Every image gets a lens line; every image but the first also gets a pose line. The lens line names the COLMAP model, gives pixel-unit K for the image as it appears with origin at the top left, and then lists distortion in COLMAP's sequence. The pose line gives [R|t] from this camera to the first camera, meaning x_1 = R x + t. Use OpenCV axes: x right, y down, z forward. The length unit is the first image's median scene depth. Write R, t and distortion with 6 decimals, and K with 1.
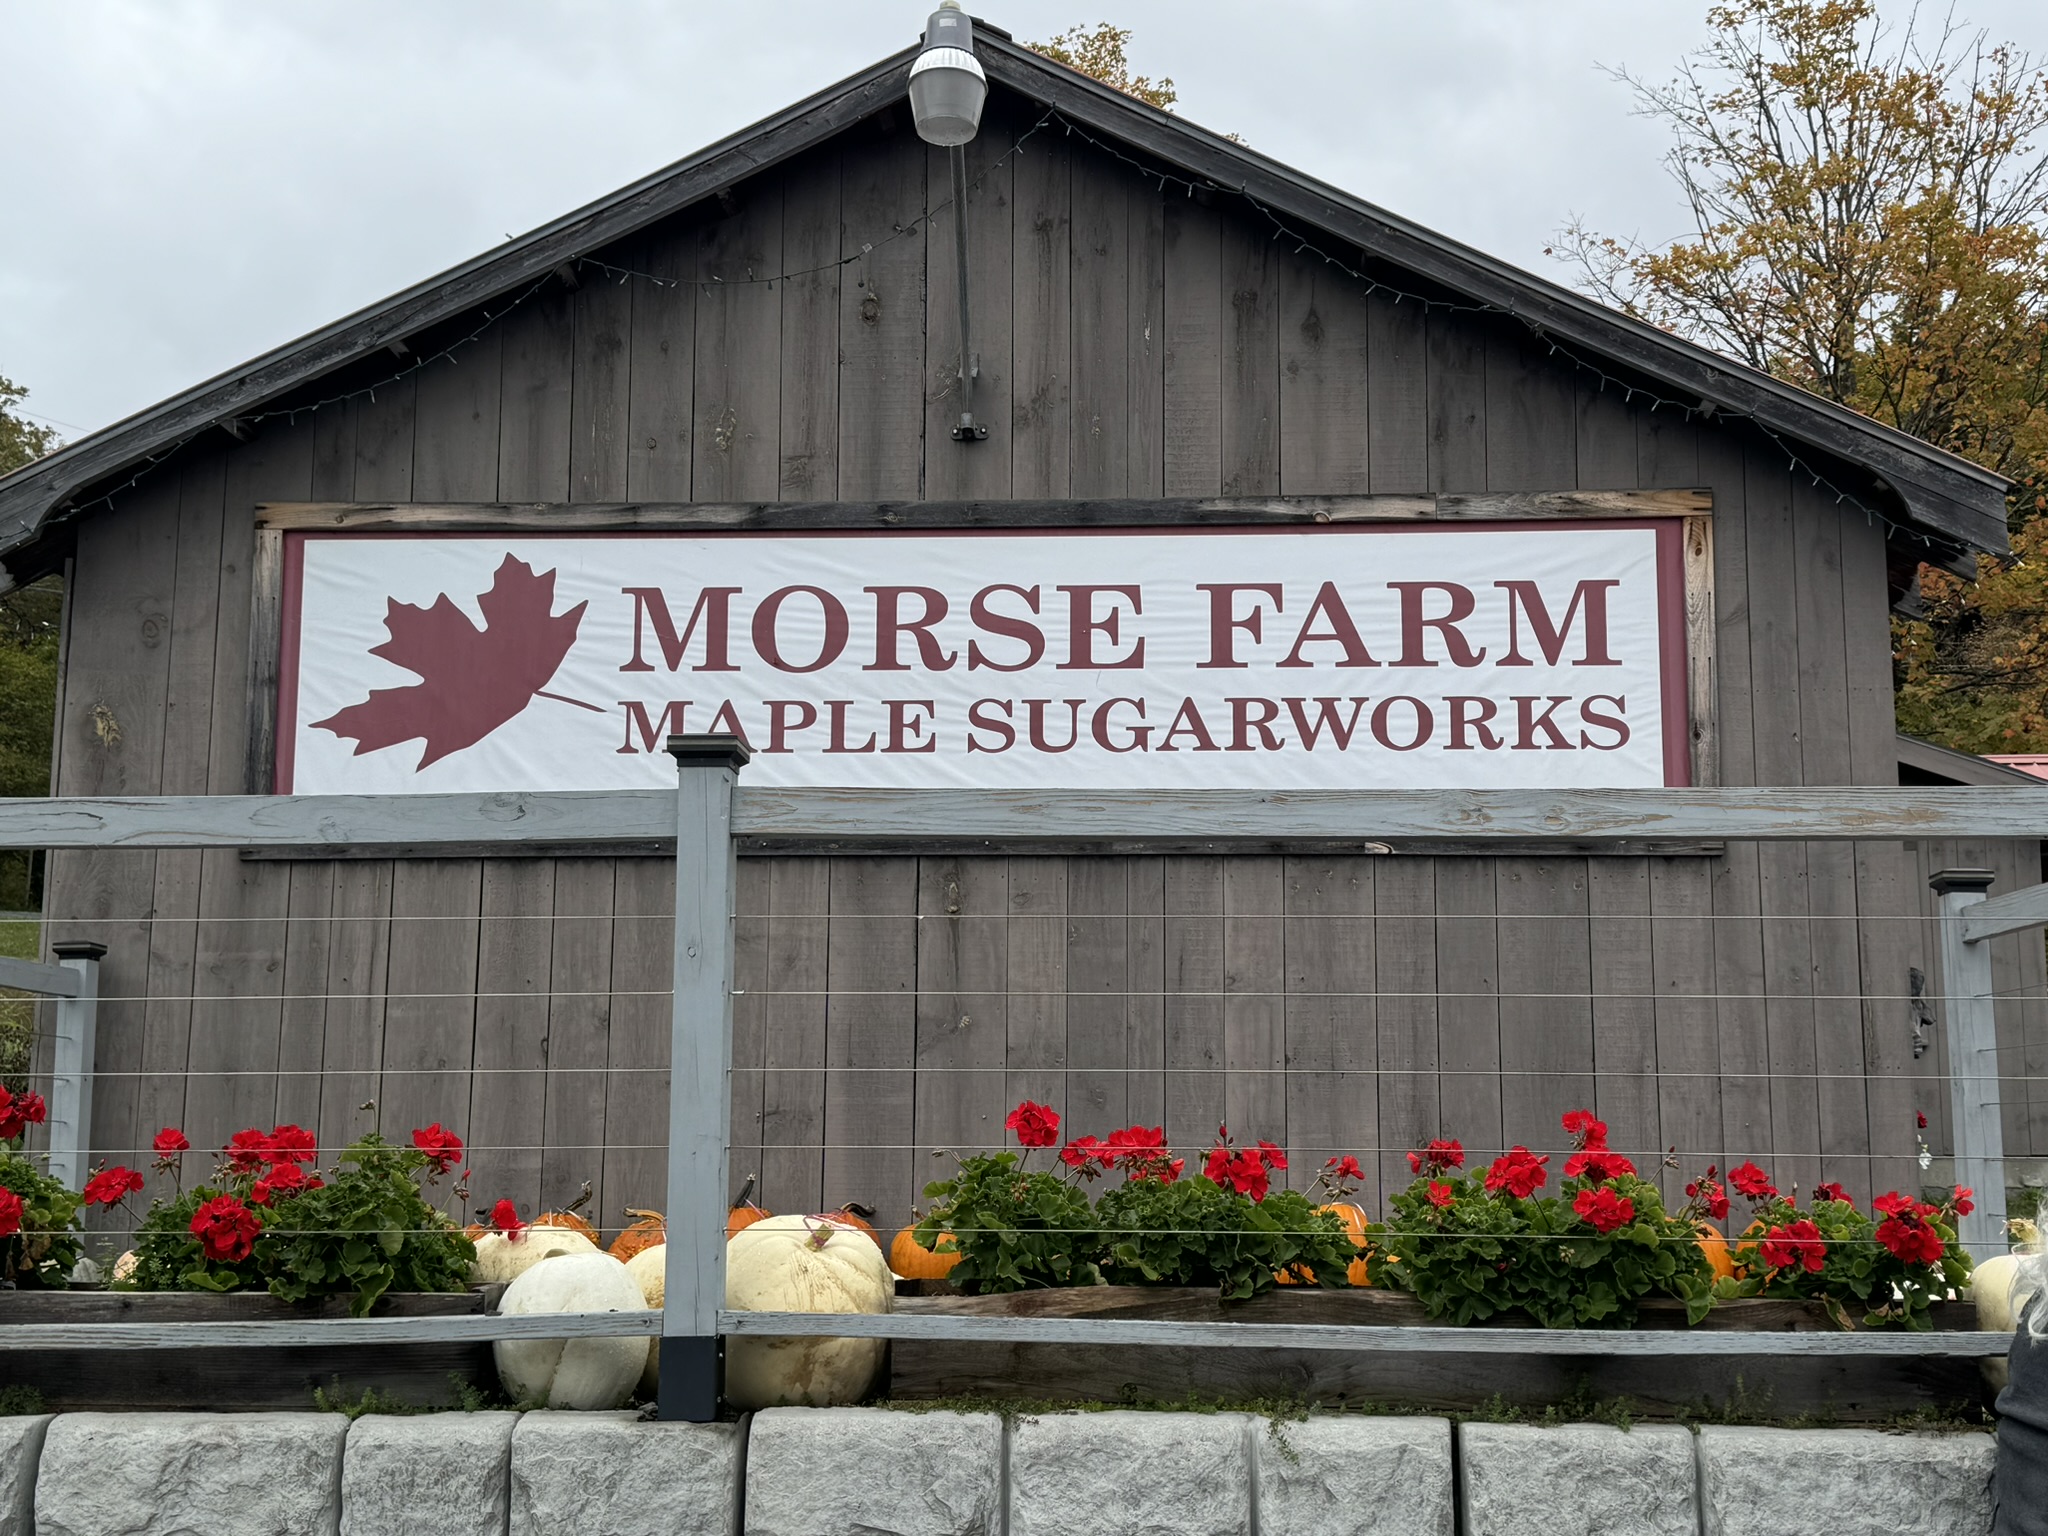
lens RADIAL K [[2500.3, 0, 1026.2], [0, 2500.3, 766.2], [0, 0, 1]] dist [0.091561, 0.000000]
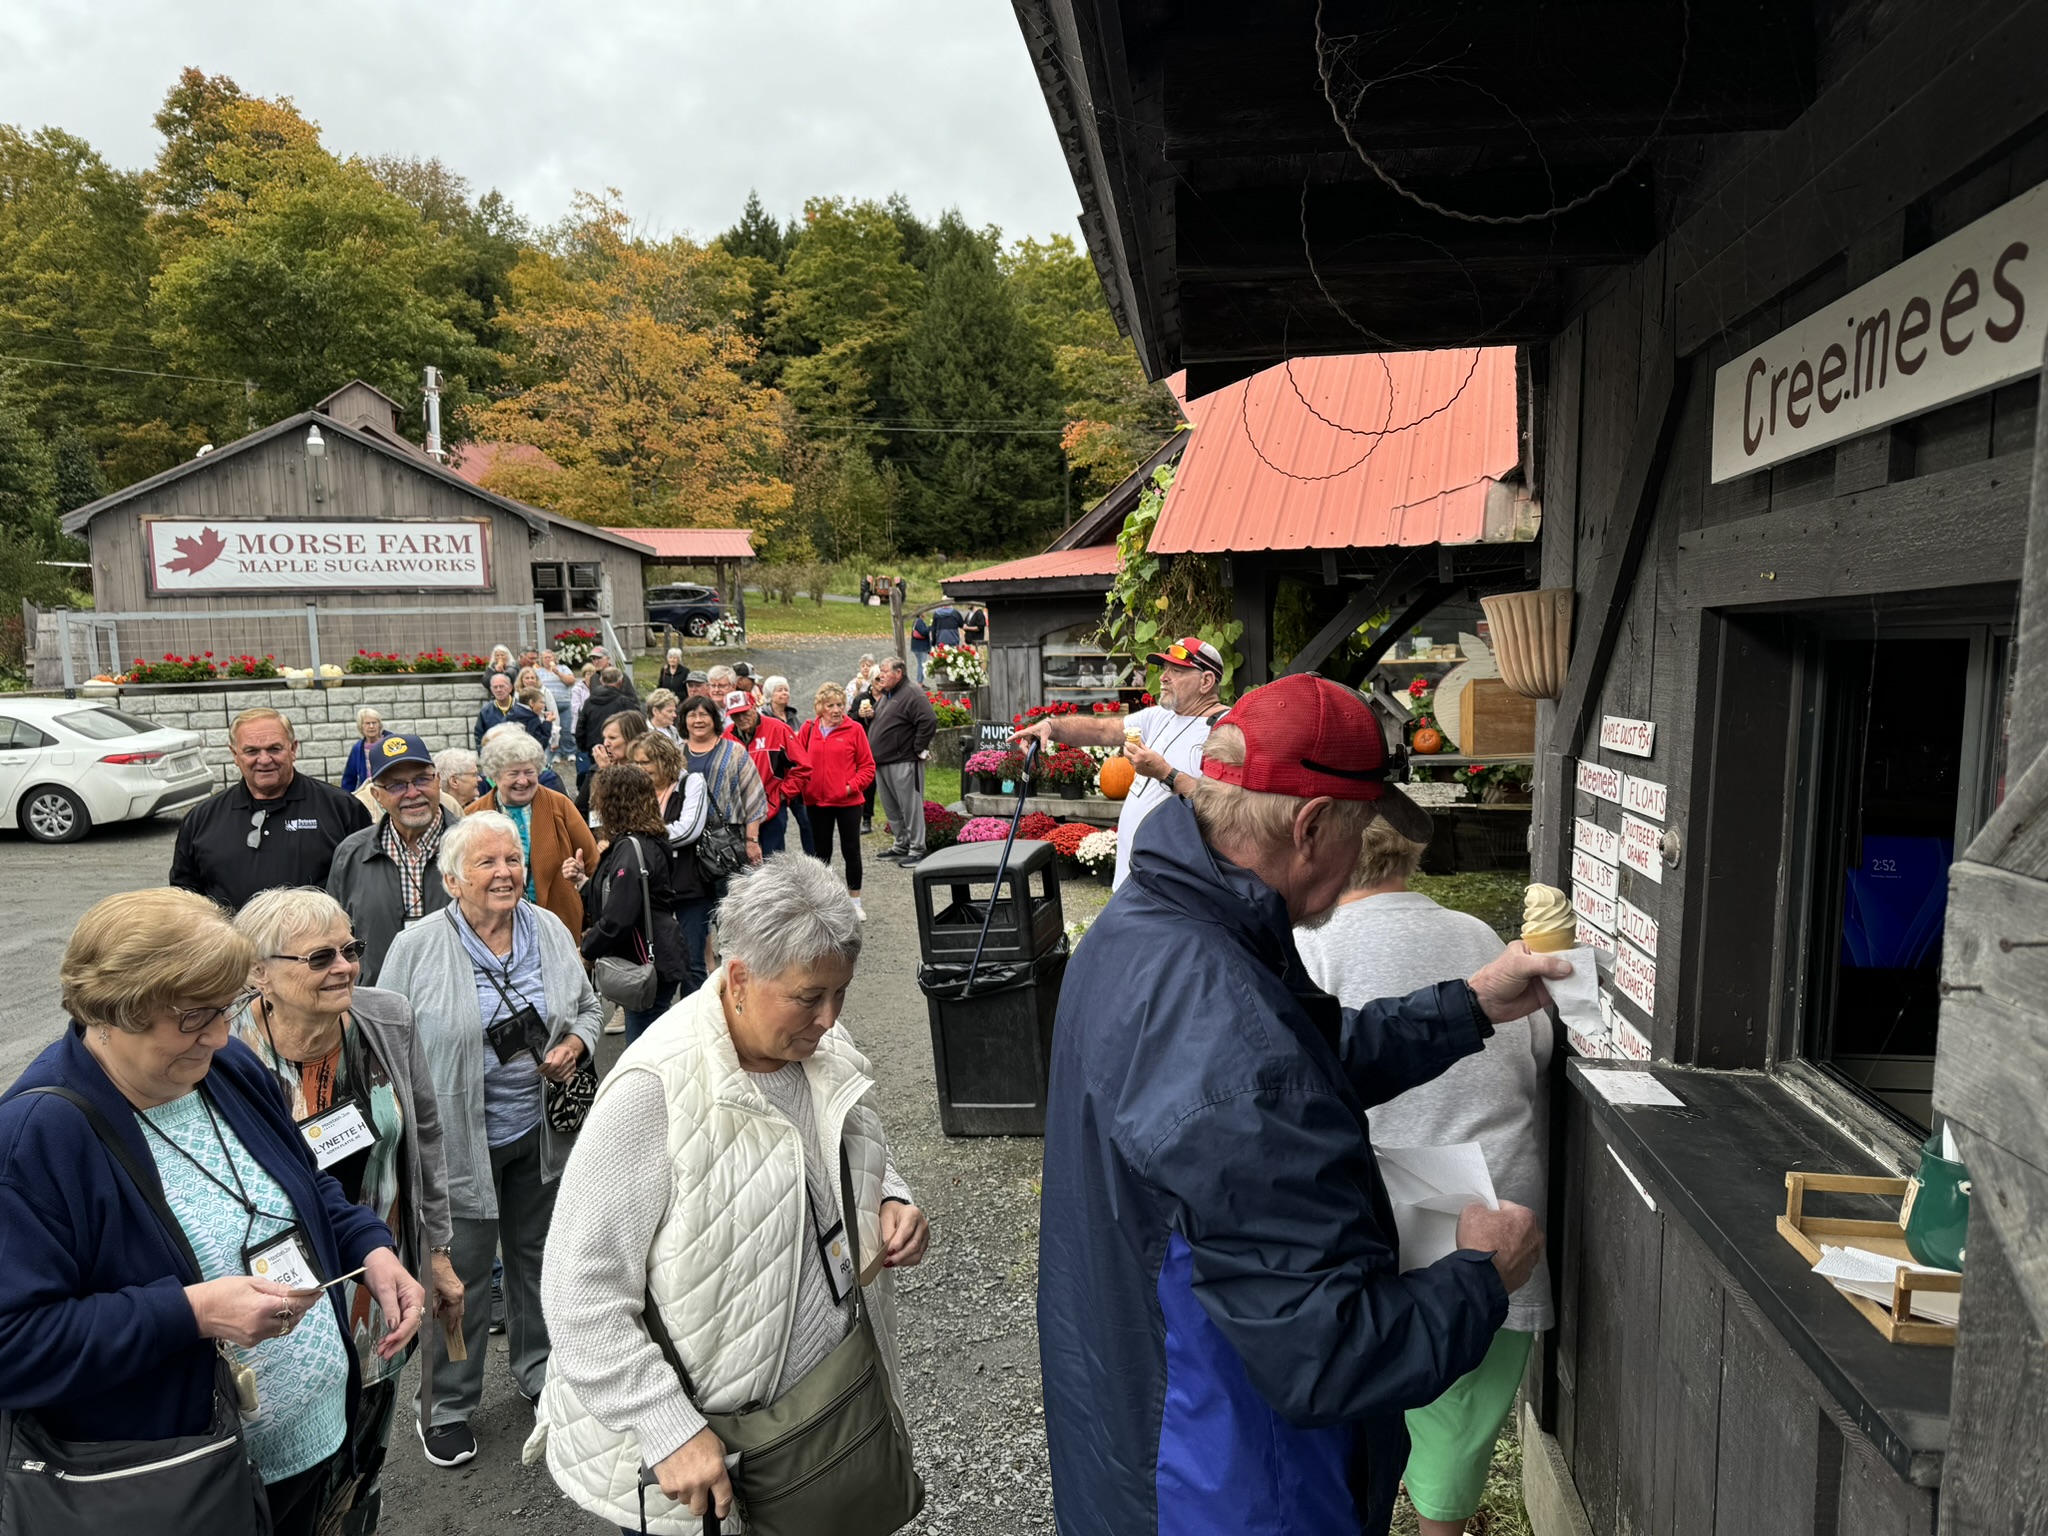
lens RADIAL K [[1414.7, 0, 1025.5], [0, 1414.7, 781.2], [0, 0, 1]] dist [0.010683, 0.002033]
pose [[0.880591, -0.076858, 0.467602, -0.140080], [-0.039491, 0.971425, 0.234039, -0.295393], [-0.472228, -0.224559, 0.852393, -1.948977]]
